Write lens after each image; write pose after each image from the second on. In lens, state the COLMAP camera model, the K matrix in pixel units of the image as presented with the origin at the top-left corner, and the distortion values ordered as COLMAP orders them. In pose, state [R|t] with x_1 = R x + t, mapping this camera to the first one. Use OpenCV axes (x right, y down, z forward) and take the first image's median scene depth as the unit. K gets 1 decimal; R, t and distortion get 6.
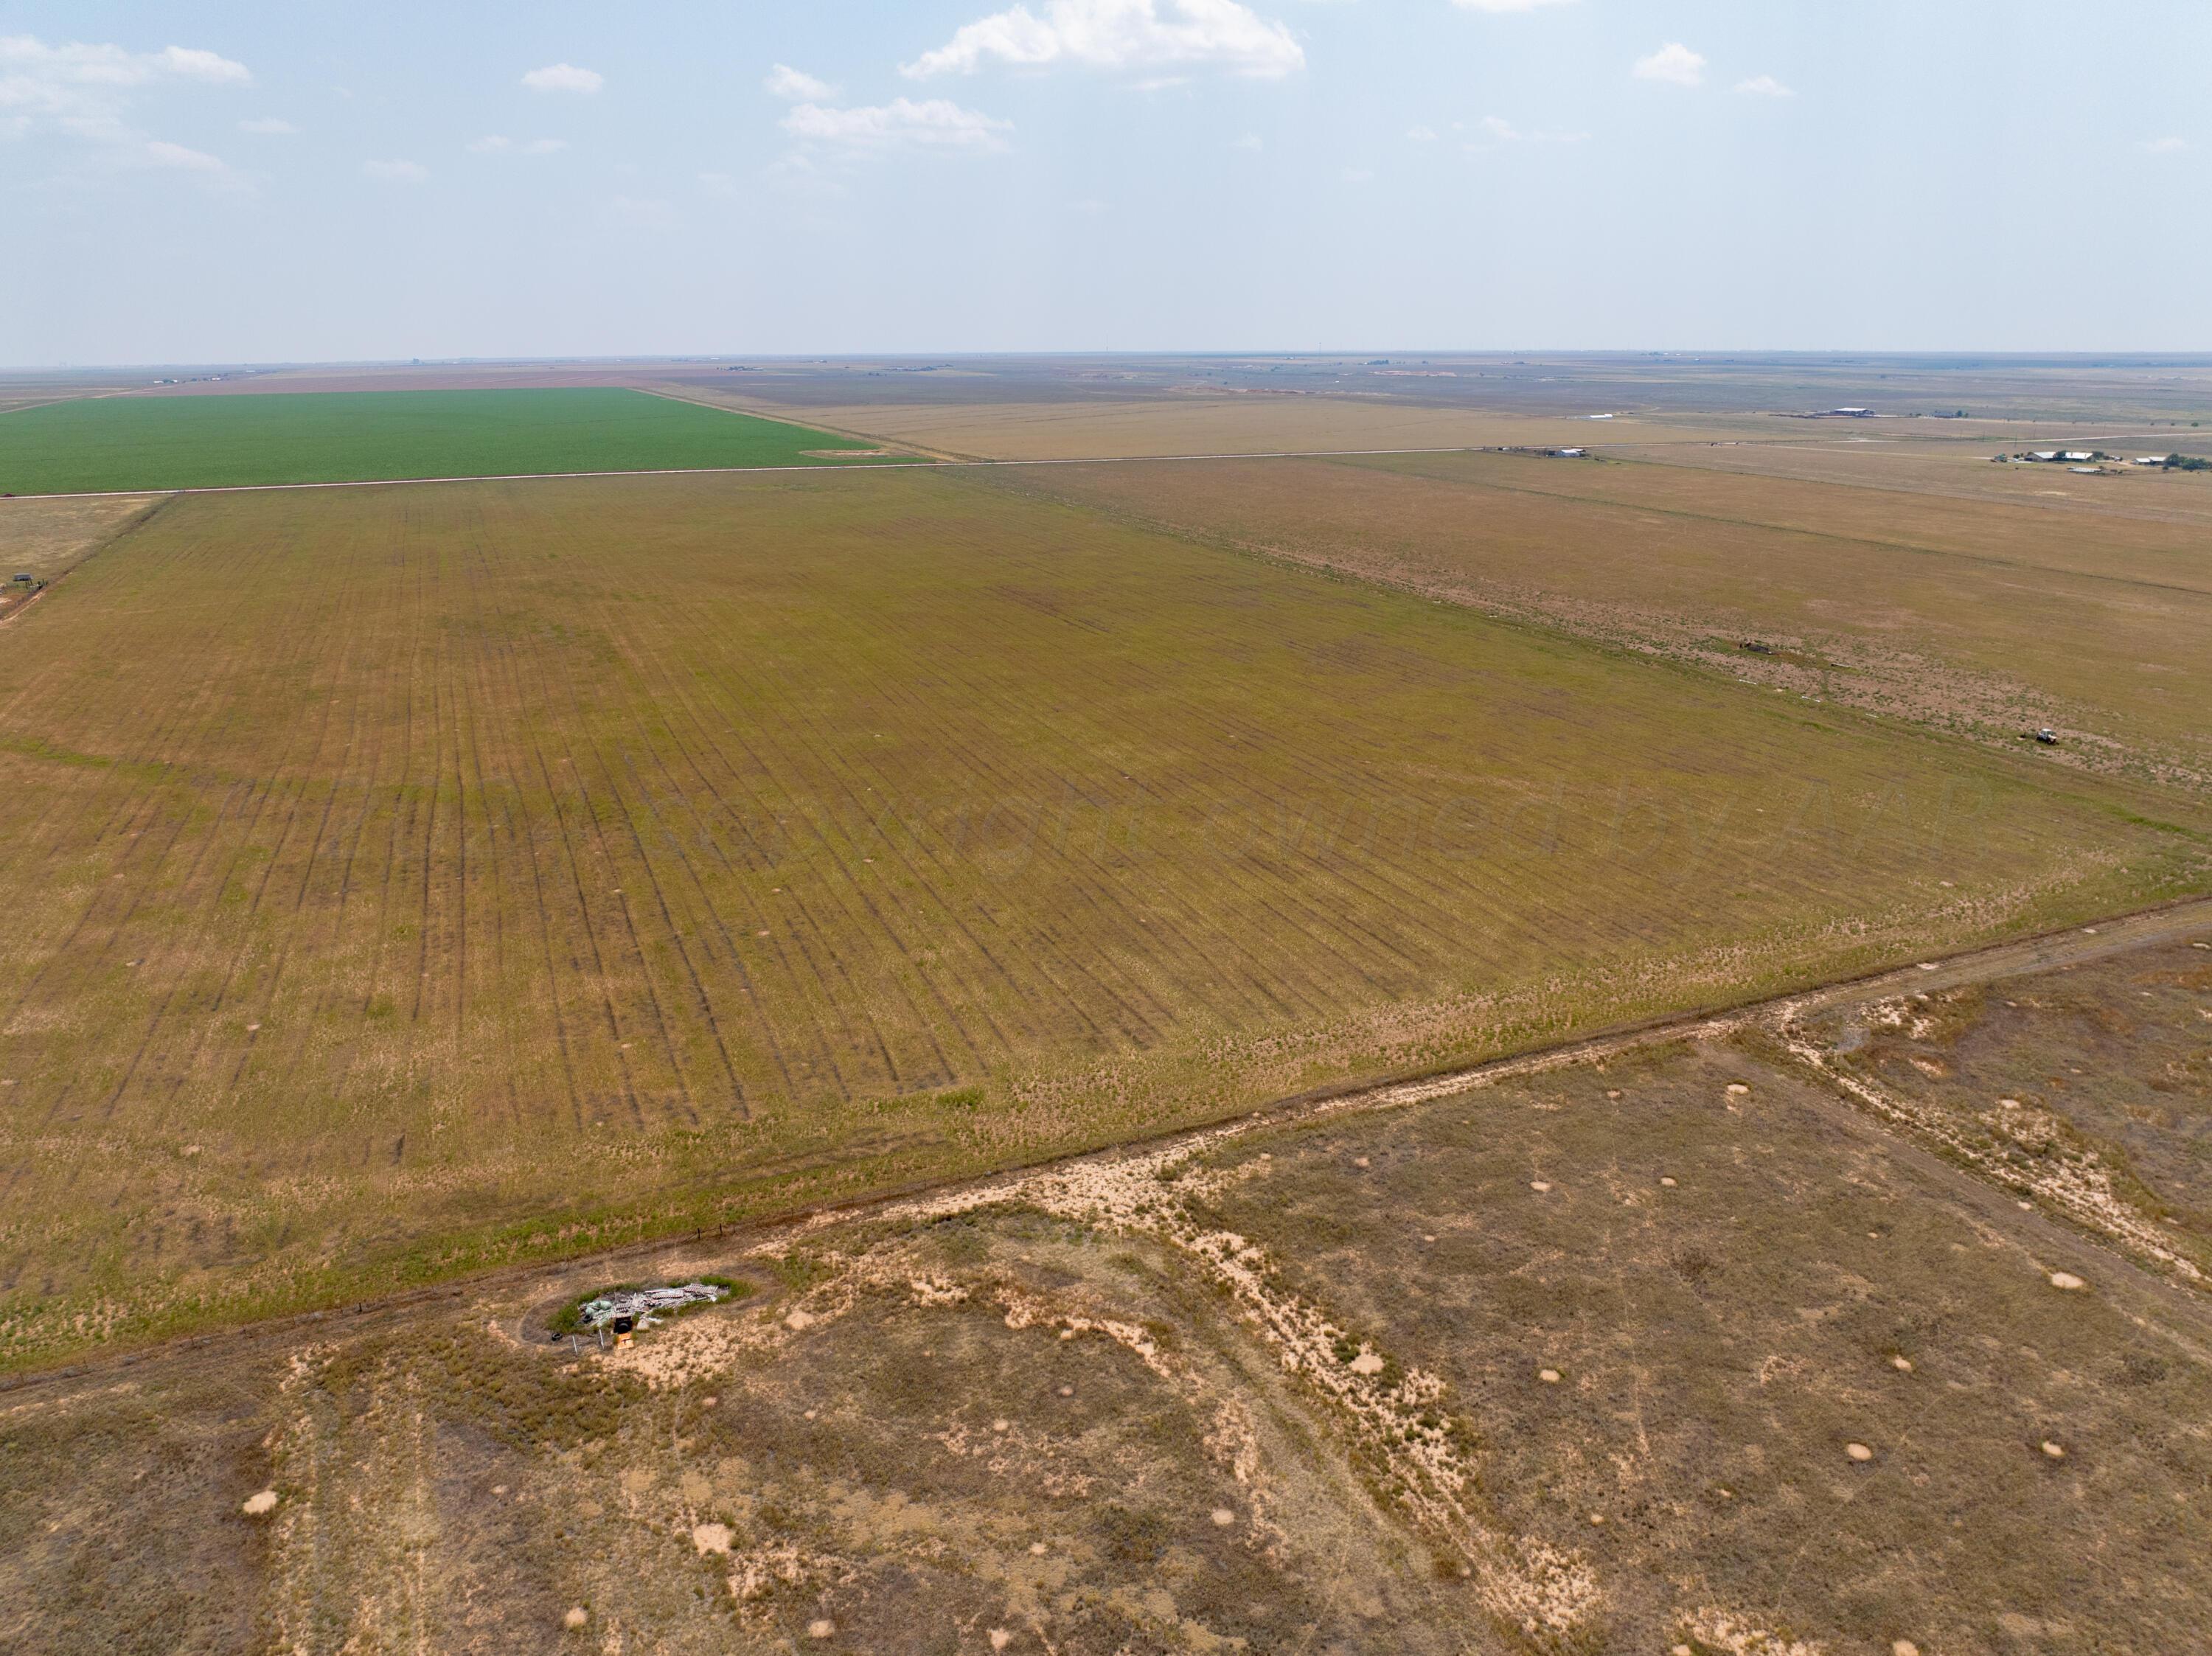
lens RADIAL K [[1540.1, 0, 1113.8], [0, 1540.1, 829.4], [0, 0, 1]] dist [-0.035805, -0.003478]
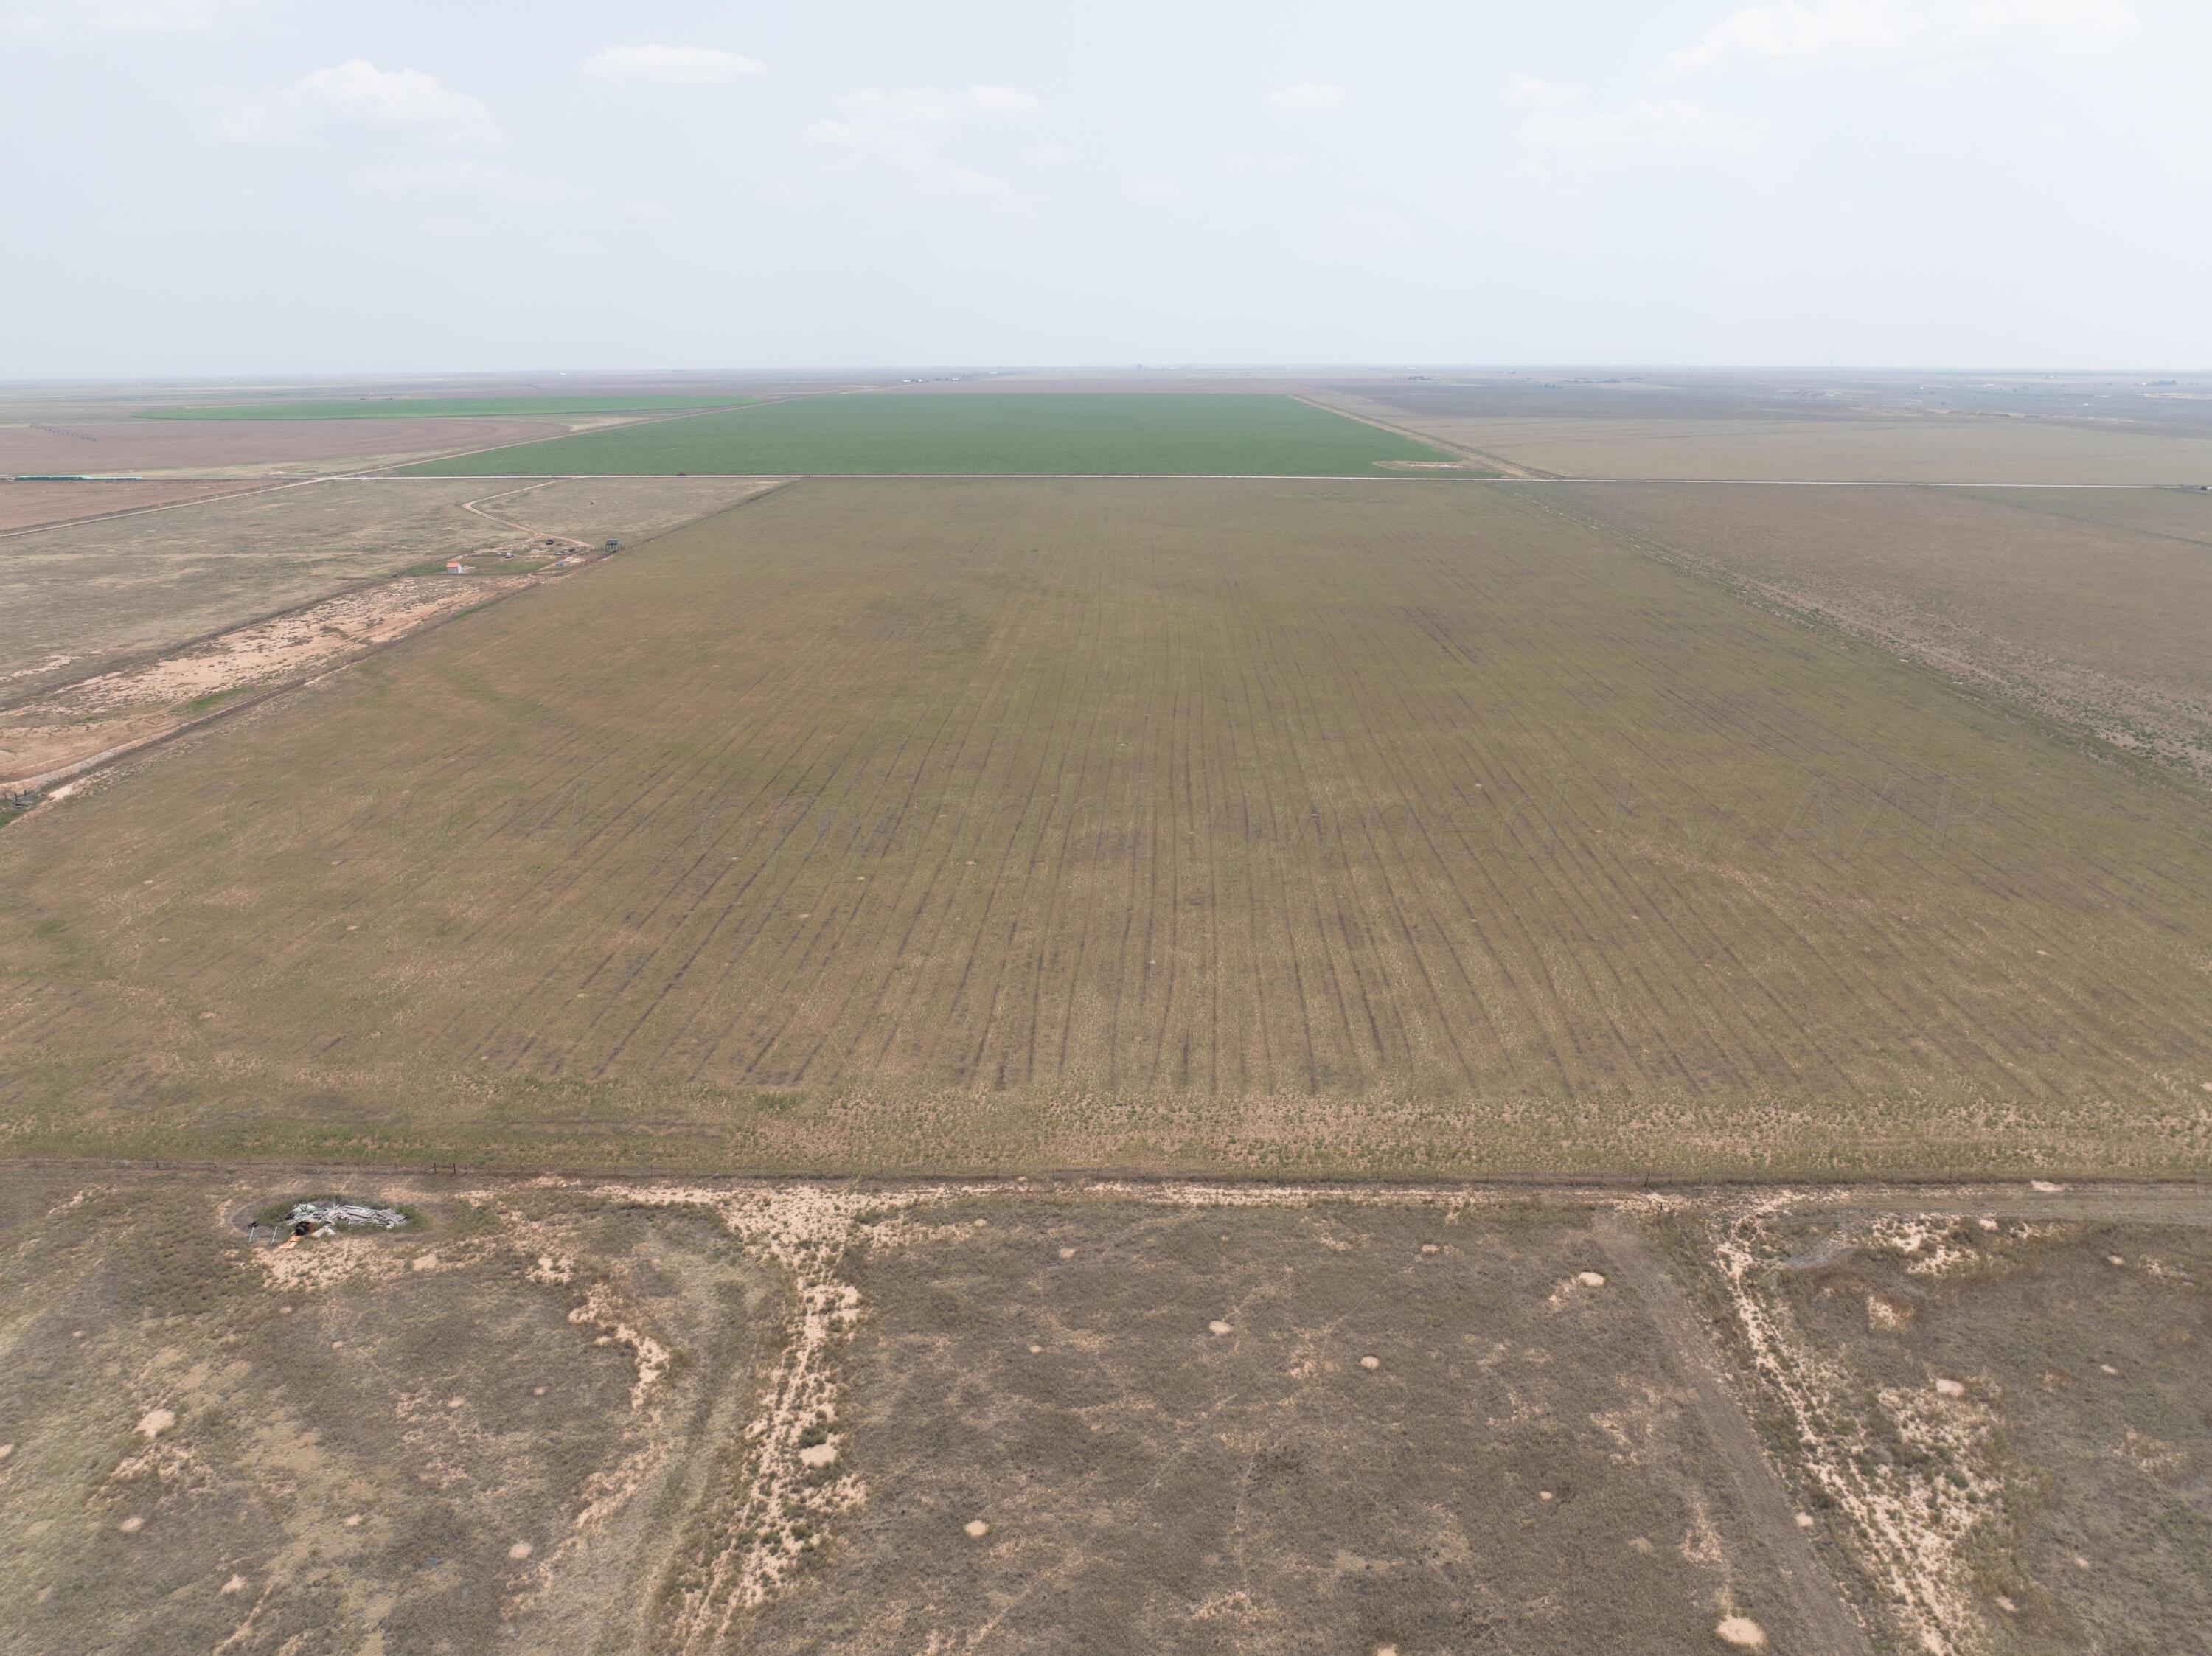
lens RADIAL K [[1540.1, 0, 1113.8], [0, 1540.1, 829.4], [0, 0, 1]] dist [-0.035805, -0.003478]
pose [[0.907199, 0.124598, -0.401828, 0.482905], [-0.127000, 0.991685, 0.020774, -0.050668], [0.401075, 0.032186, 0.915480, 0.157229]]
